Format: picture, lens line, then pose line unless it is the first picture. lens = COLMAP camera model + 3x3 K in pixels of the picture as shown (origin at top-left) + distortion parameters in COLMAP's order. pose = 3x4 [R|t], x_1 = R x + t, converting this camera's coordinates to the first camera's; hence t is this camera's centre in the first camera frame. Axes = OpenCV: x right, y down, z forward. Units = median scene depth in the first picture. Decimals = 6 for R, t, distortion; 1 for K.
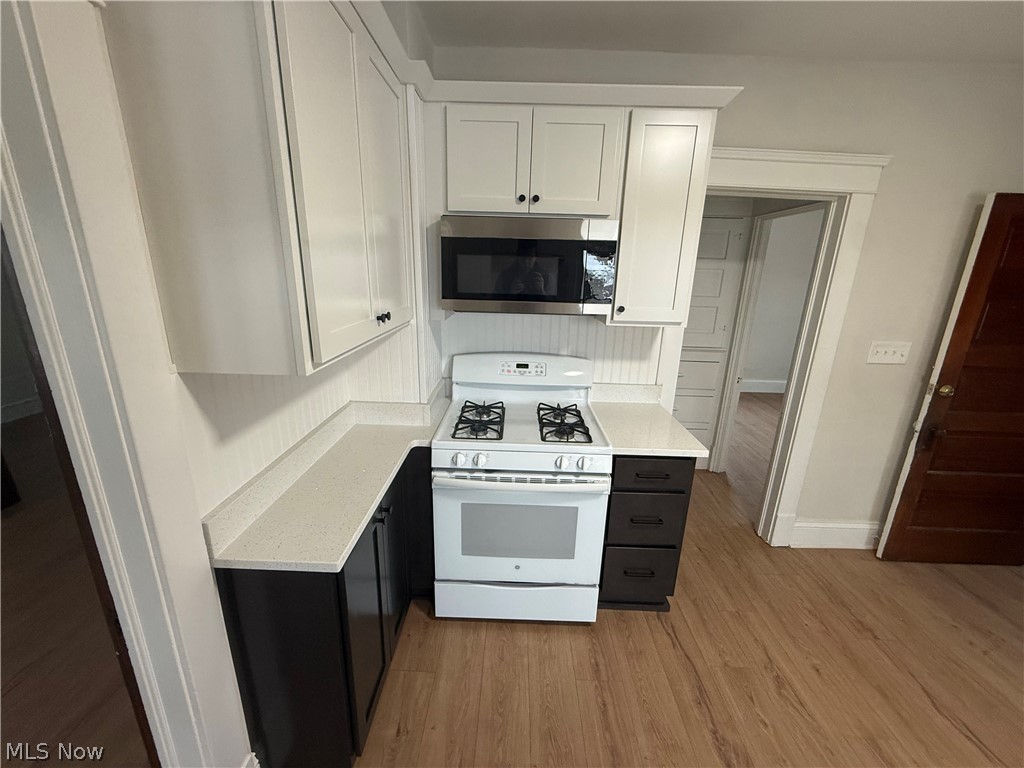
lens RADIAL K [[406.4, 0, 509.2], [0, 406.4, 381.2], [0, 0, 1]] dist [-0.001909, 0.000823]
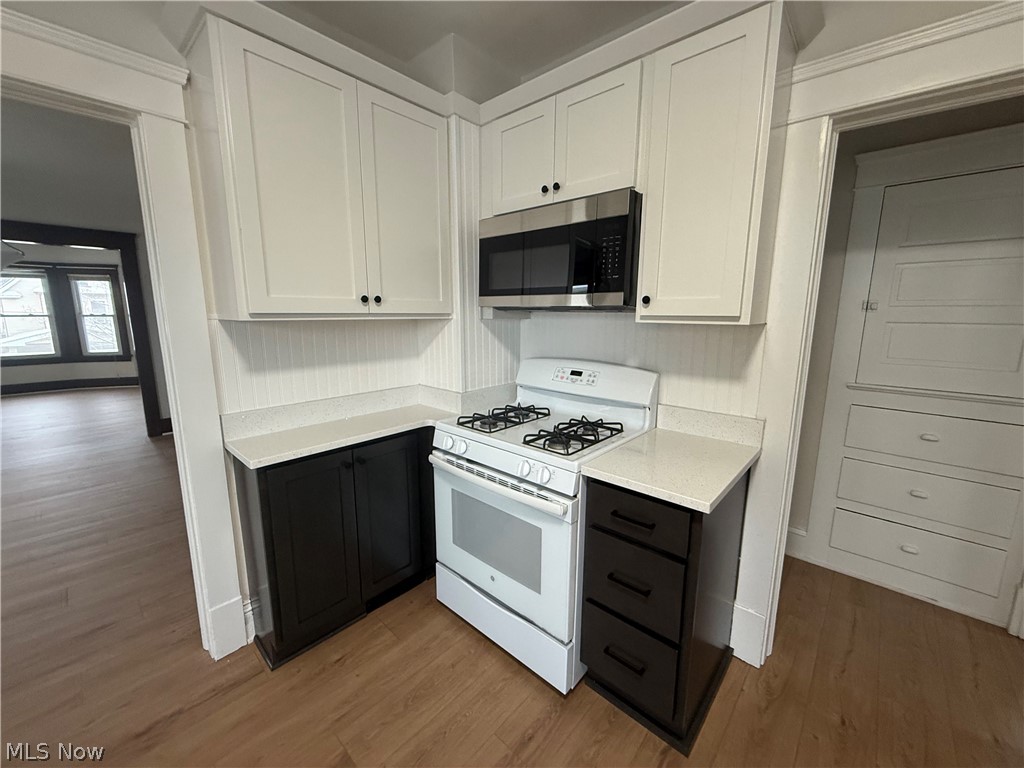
lens RADIAL K [[406.4, 0, 509.5], [0, 406.4, 383.2], [0, 0, 1]] dist [-0.001909, 0.000823]
pose [[0.751594, 0.089983, -0.653460, 0.614571], [-0.161981, 0.985496, -0.050601, 0.064658], [0.639429, 0.143879, 0.755268, 0.271995]]
